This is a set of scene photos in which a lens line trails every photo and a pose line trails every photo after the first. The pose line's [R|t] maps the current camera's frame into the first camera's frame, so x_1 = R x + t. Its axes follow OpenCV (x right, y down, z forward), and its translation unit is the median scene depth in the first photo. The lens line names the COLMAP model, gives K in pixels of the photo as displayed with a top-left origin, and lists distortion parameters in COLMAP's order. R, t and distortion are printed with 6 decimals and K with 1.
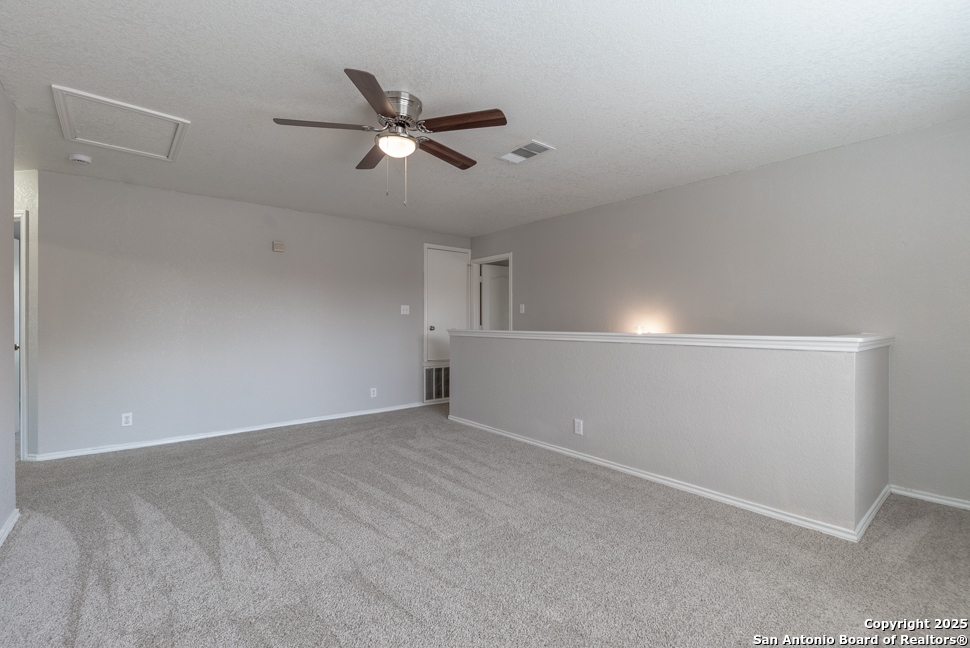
lens RADIAL K [[435.6, 0, 485.0], [0, 435.6, 324.0], [0, 0, 1]] dist [0.000525, 0.000038]
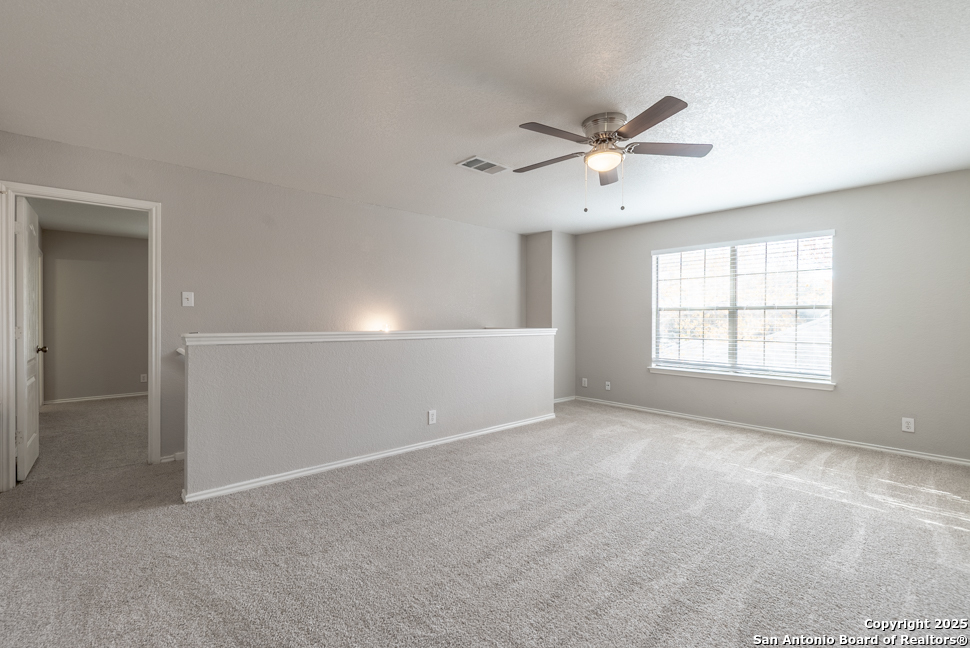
lens RADIAL K [[435.6, 0, 485.0], [0, 435.6, 324.0], [0, 0, 1]] dist [0.000525, 0.000038]
pose [[-0.048185, -0.012212, 0.998764, -0.809817], [-0.003975, 0.999920, 0.012034, -0.011258], [-0.998831, -0.003390, -0.048229, 0.842726]]
